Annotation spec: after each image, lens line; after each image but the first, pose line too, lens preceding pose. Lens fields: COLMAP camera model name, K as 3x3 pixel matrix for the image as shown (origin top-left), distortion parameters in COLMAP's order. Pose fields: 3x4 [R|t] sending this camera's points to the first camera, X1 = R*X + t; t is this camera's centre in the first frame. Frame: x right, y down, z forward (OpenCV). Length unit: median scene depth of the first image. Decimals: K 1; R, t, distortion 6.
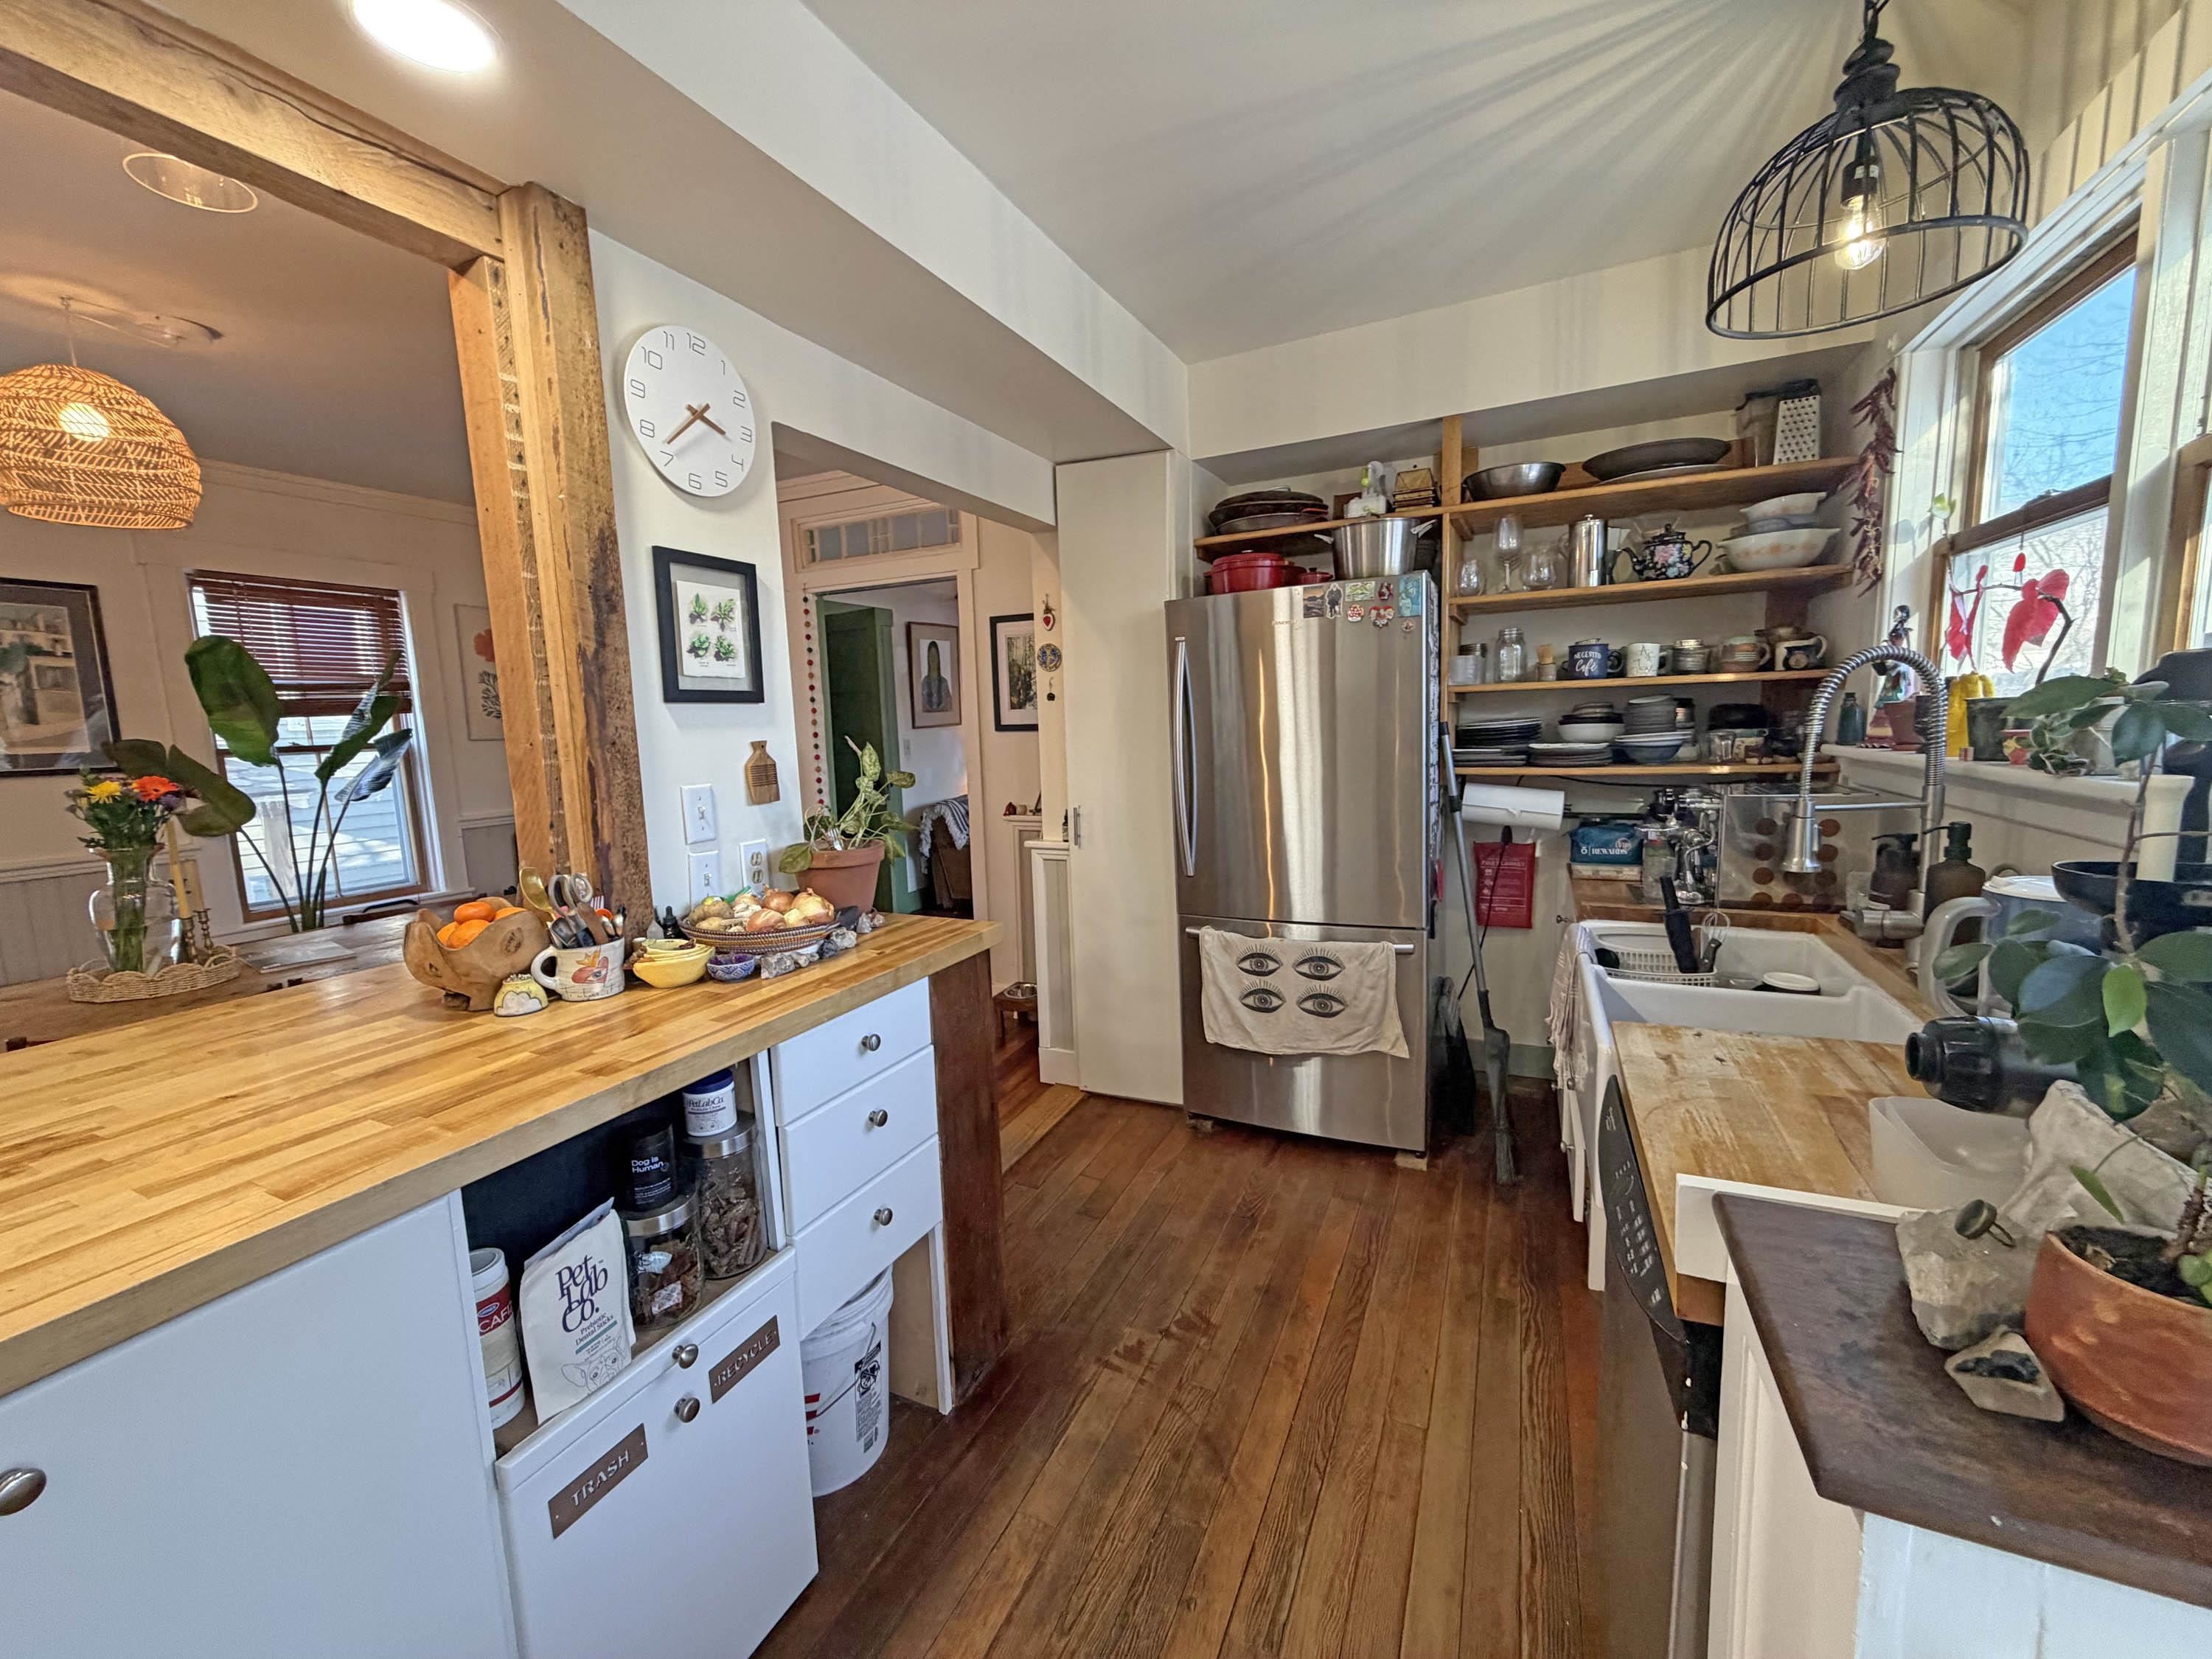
lens RADIAL K [[879.5, 0, 1097.3], [0, 879.5, 829.9], [0, 0, 1]] dist [0.000789, 0.000154]
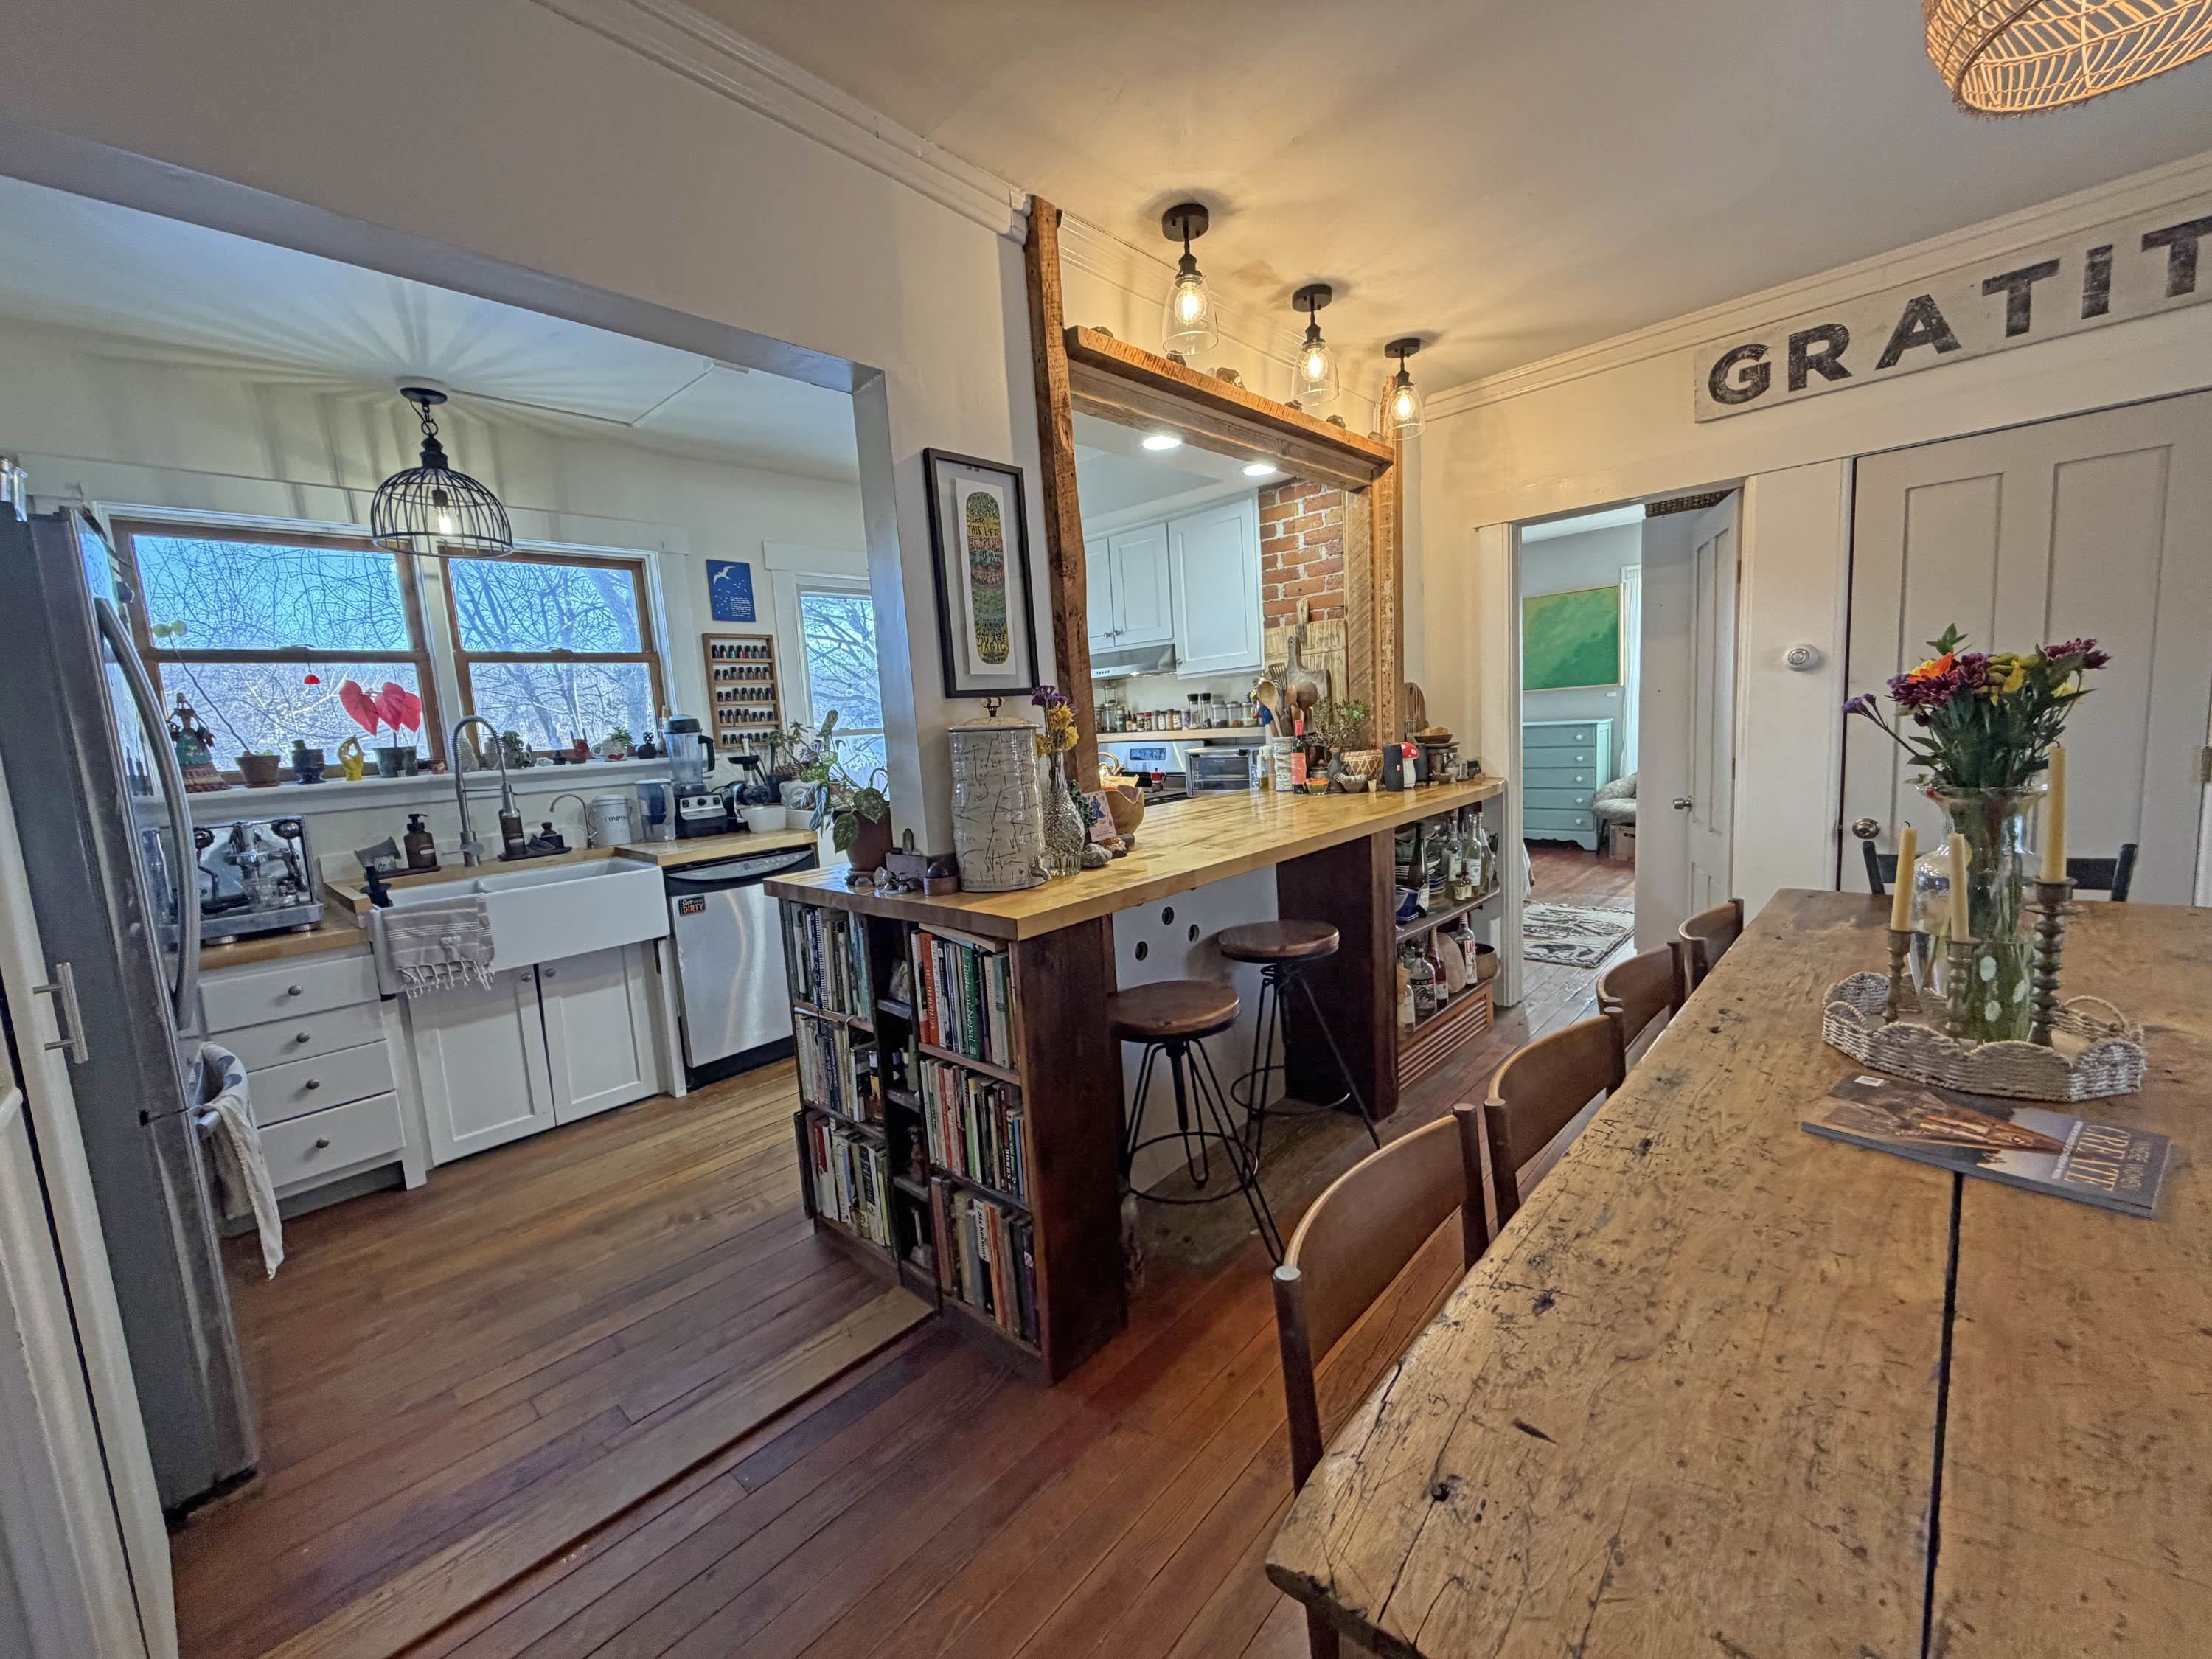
lens RADIAL K [[879.5, 0, 1097.3], [0, 879.5, 829.9], [0, 0, 1]] dist [0.000789, 0.000154]
pose [[-0.948981, 0.057178, 0.310107, -0.456350], [0.134162, 0.963187, 0.232964, -0.088700], [-0.285370, 0.262683, -0.921717, 0.982429]]
